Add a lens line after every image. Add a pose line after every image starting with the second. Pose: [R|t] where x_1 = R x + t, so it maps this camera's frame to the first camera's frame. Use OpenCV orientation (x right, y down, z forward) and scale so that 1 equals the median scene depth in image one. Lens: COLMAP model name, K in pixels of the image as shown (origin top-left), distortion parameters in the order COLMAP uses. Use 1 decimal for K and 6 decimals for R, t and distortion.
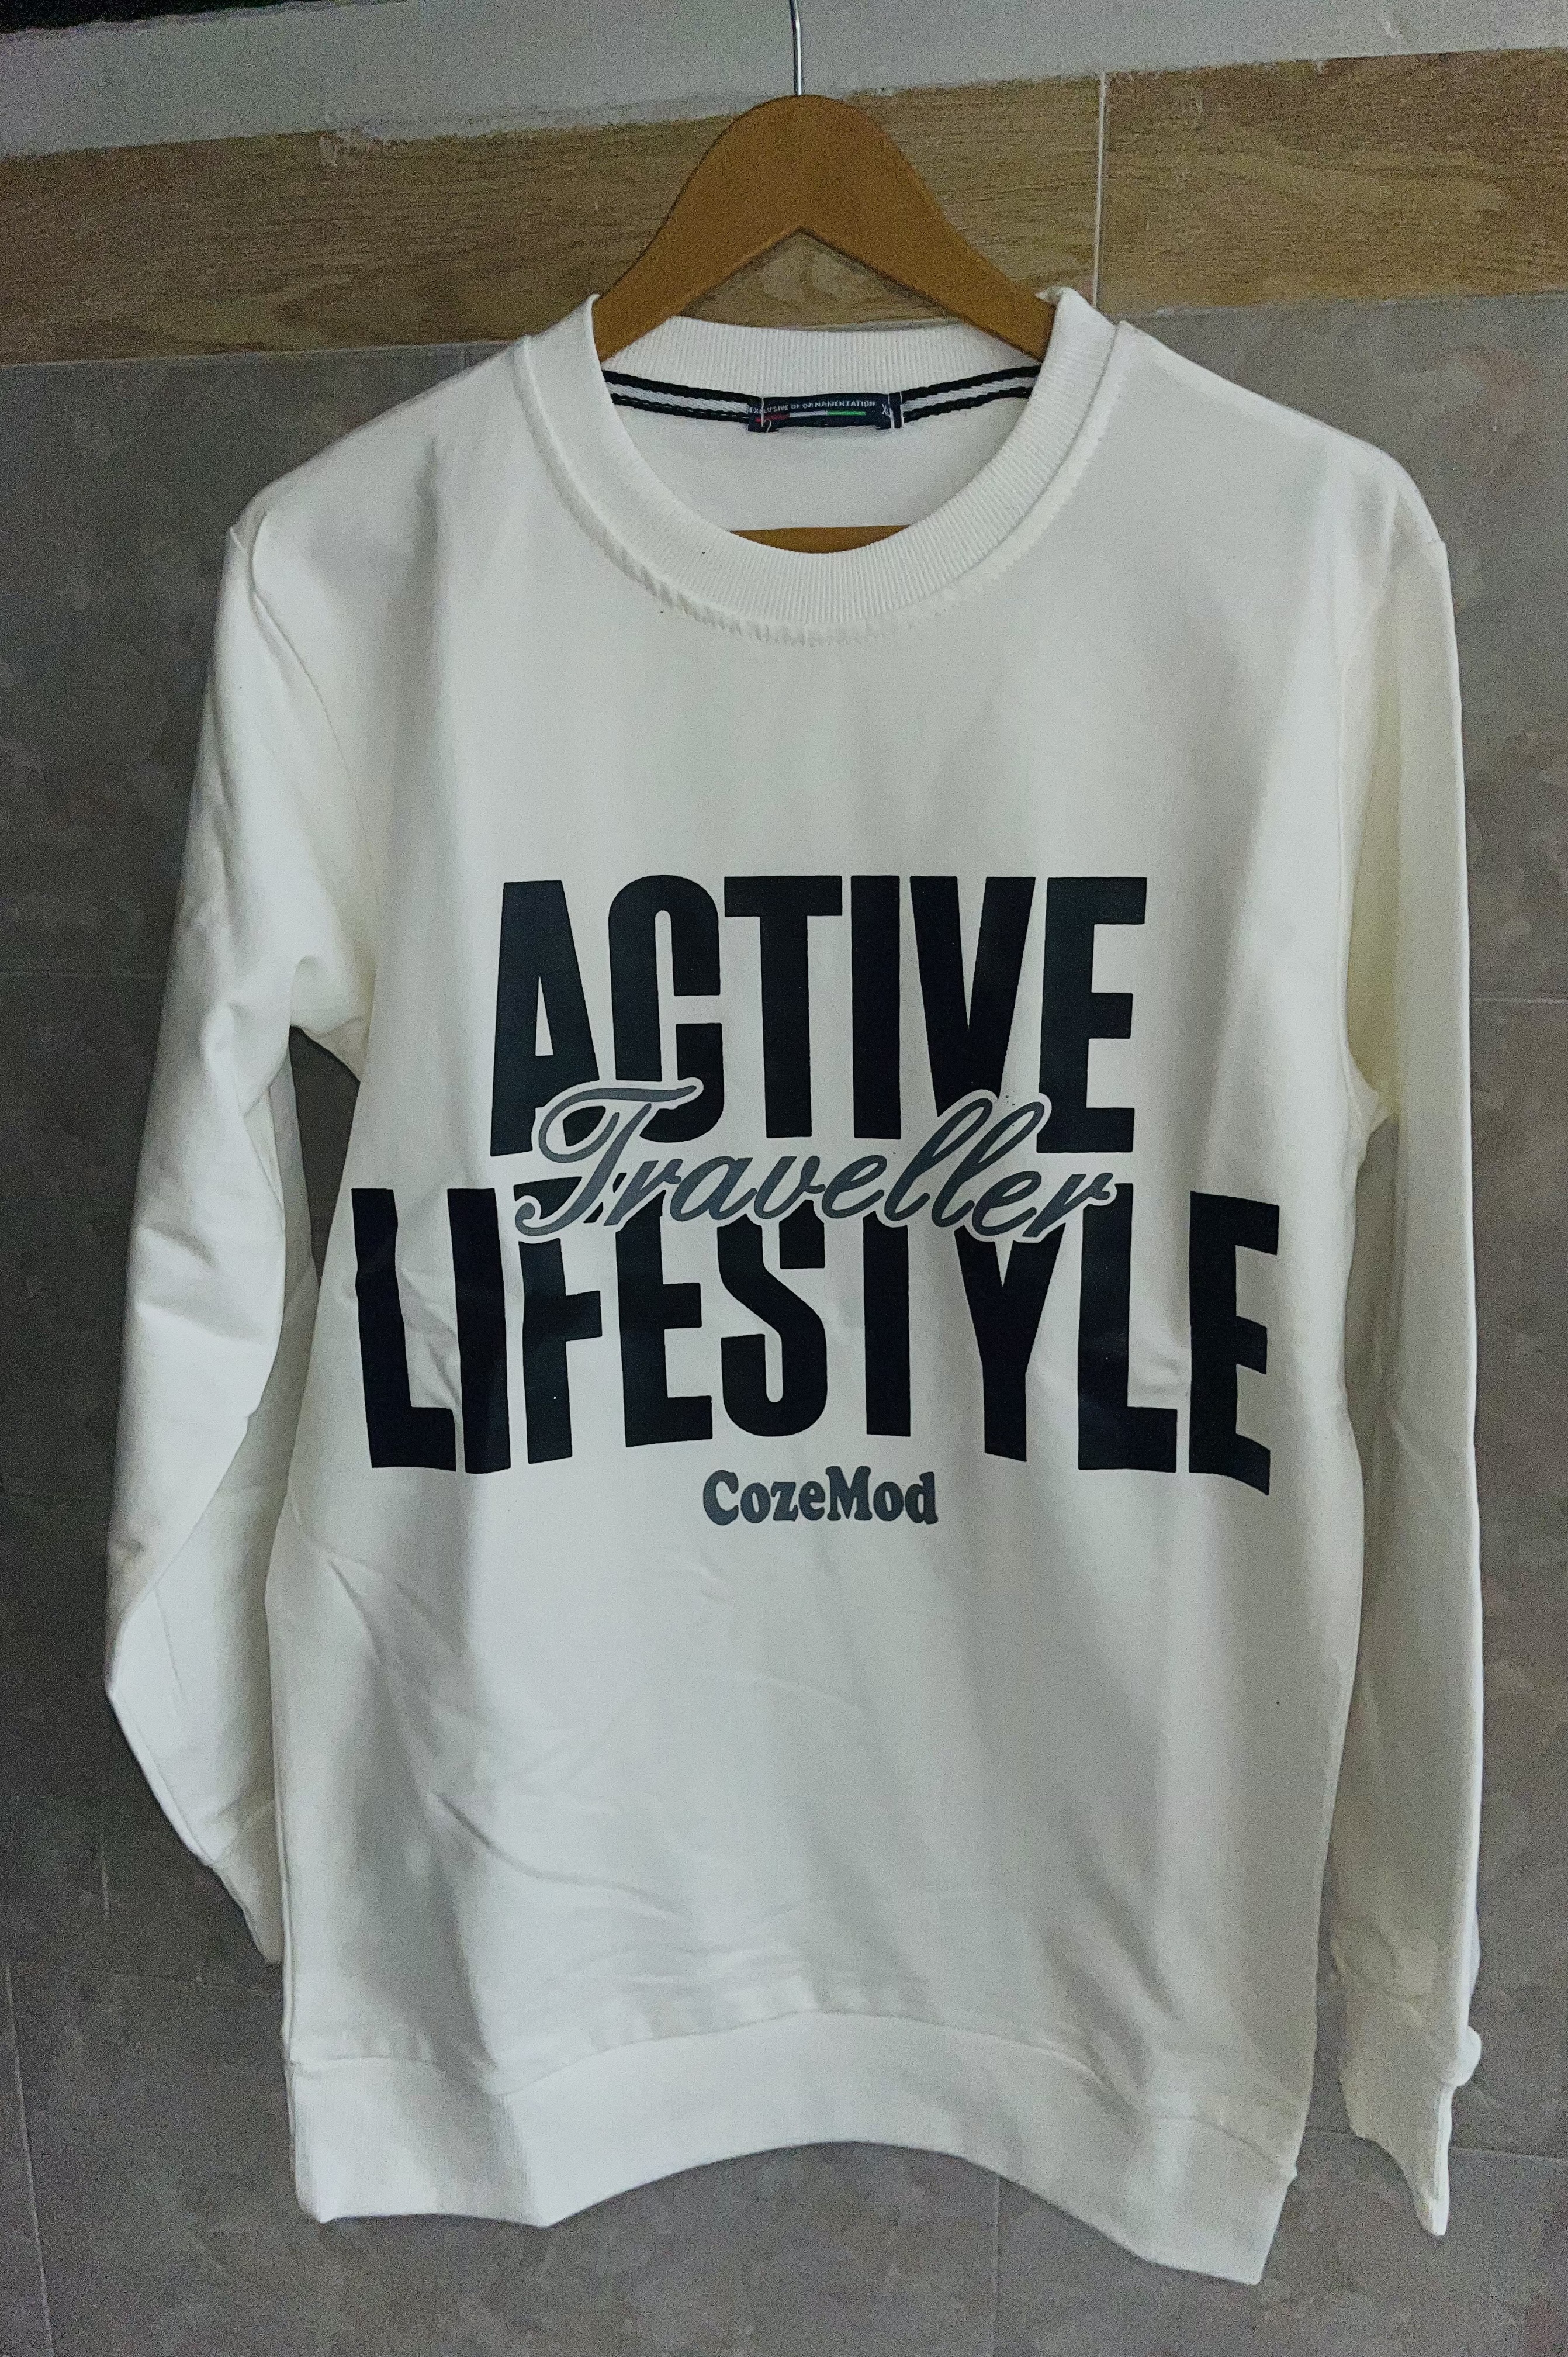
lens RADIAL K [[1912.8, 0, 744.0], [0, 1912.8, 1150.5], [0, 0, 1]] dist [0.059170, -0.123893]
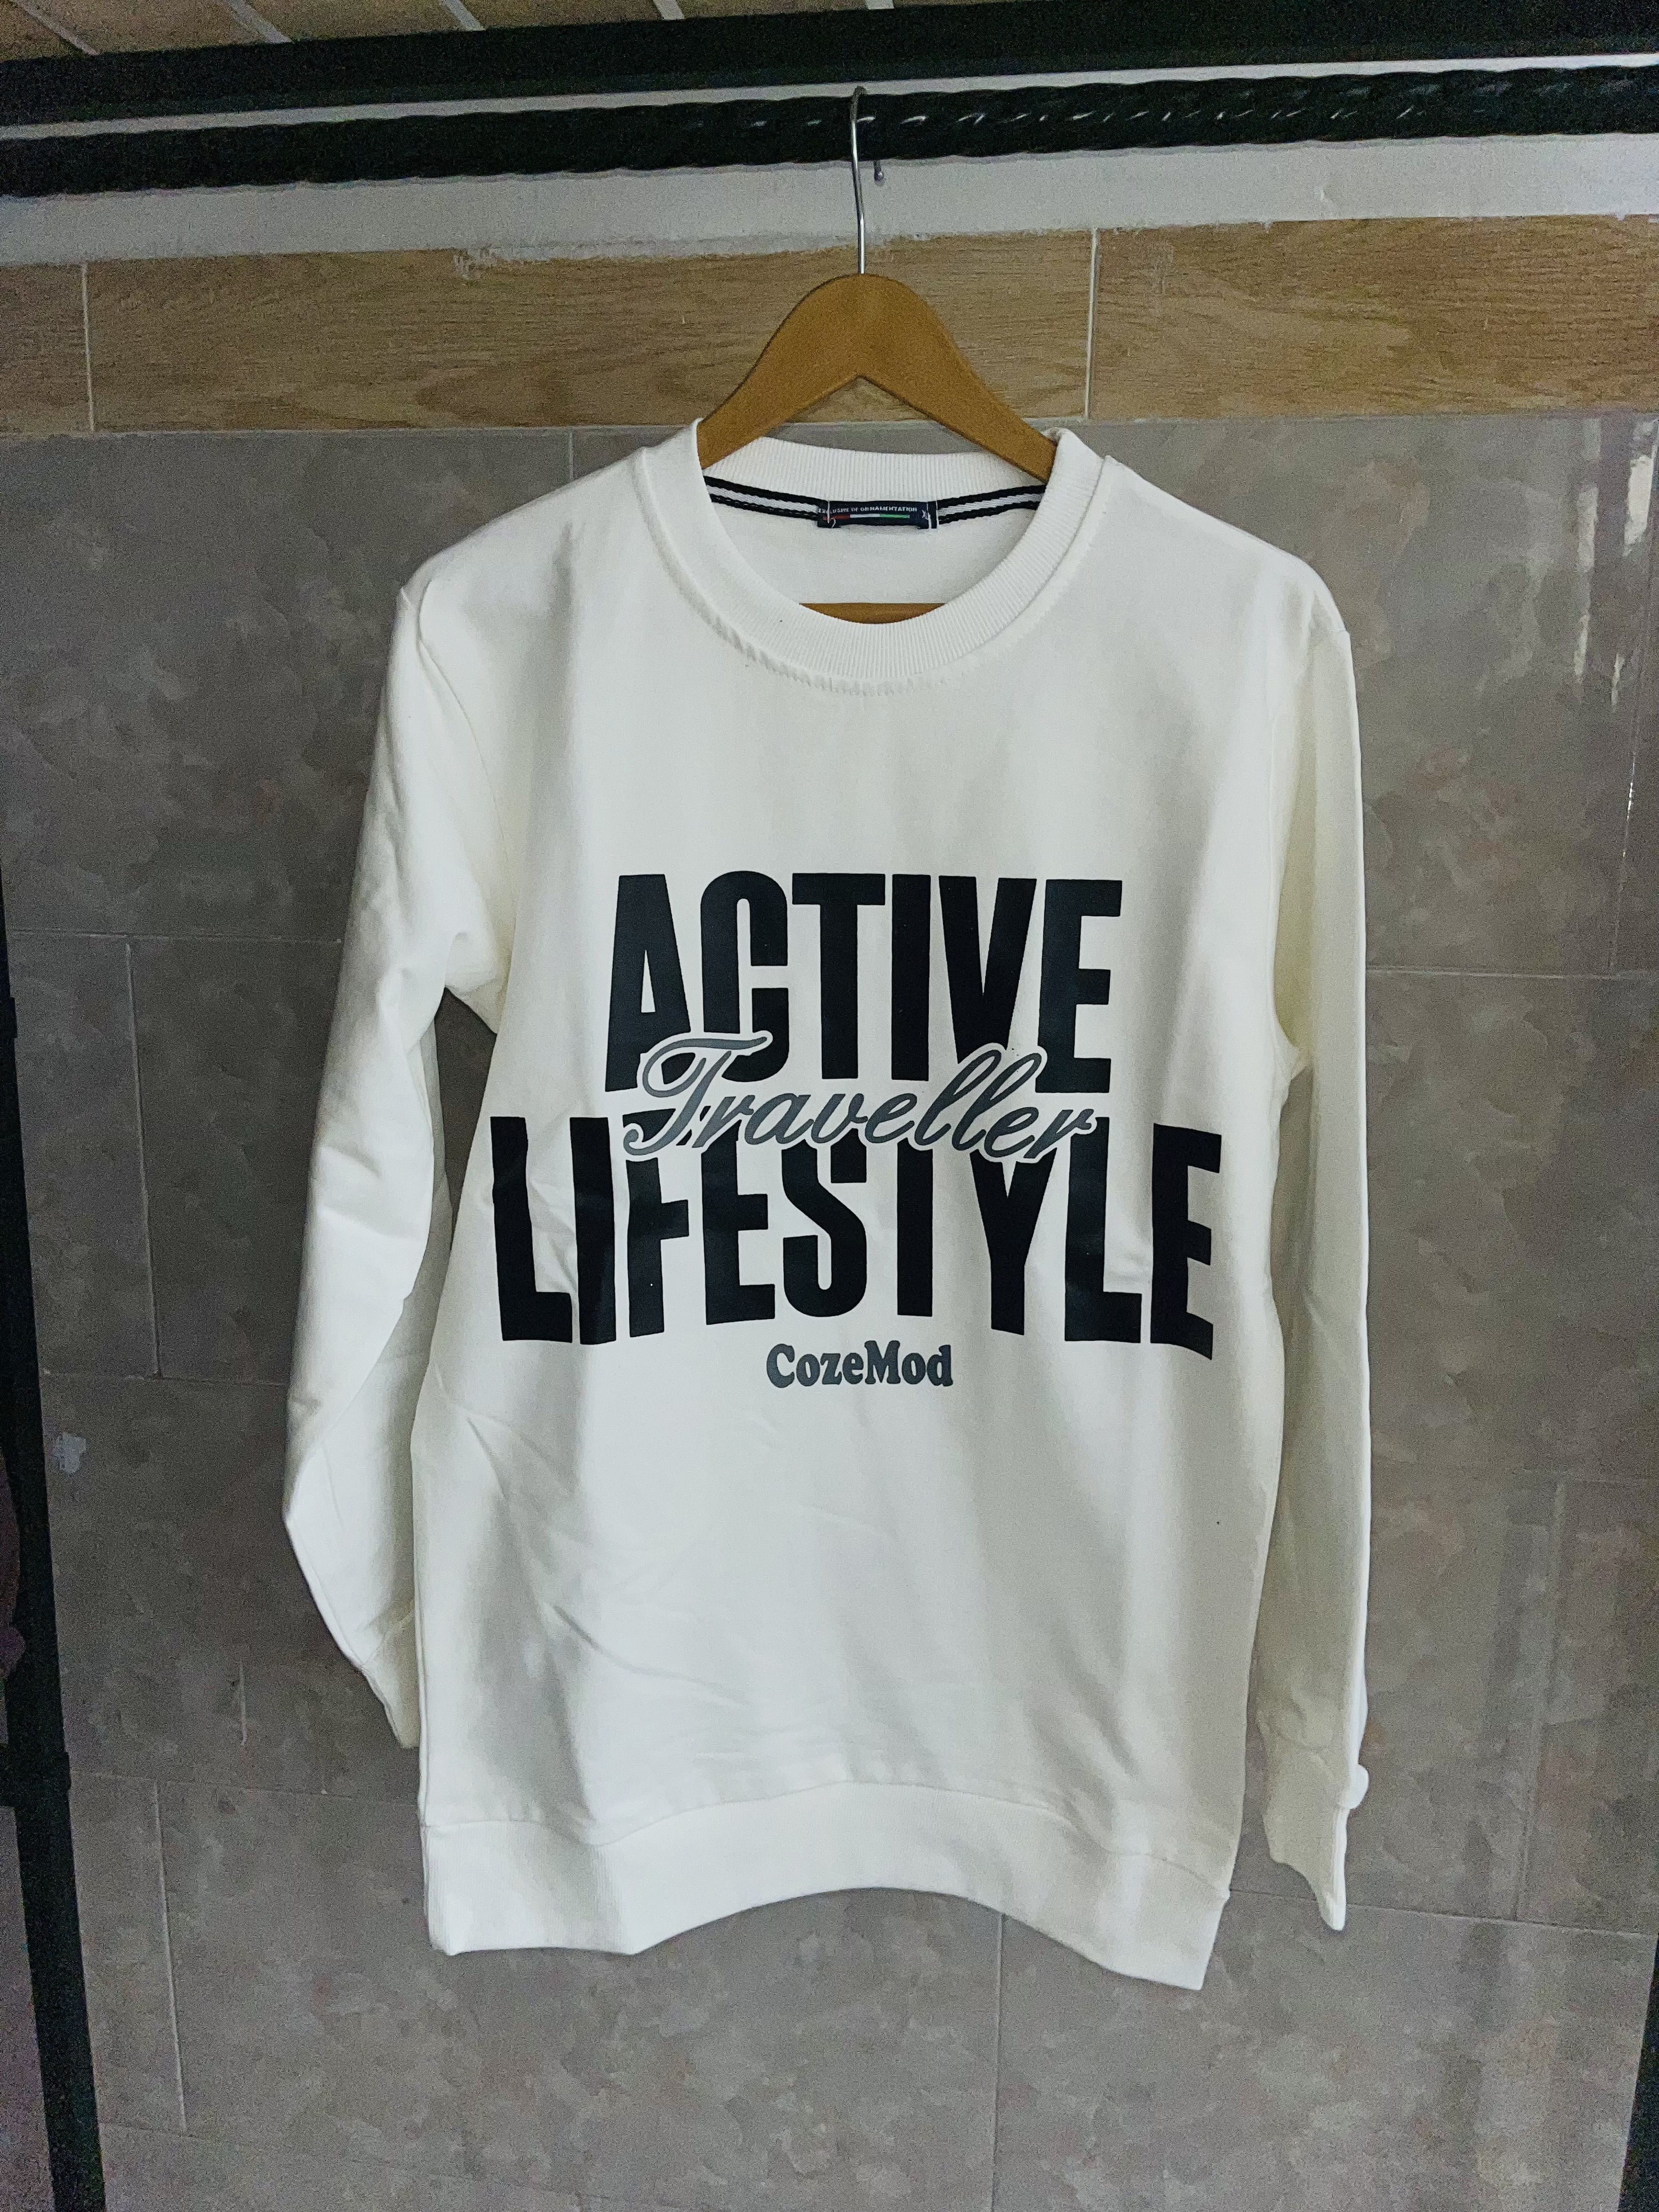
lens RADIAL K [[1816.3, 0, 808.4], [0, 1816.3, 1105.0], [0, 0, 1]] dist [0.057216, -0.100660]
pose [[0.999323, 0.008946, 0.035690, -0.039834], [-0.009016, 0.999958, 0.001807, 0.008390], [-0.035672, -0.002128, 0.999361, -0.198936]]
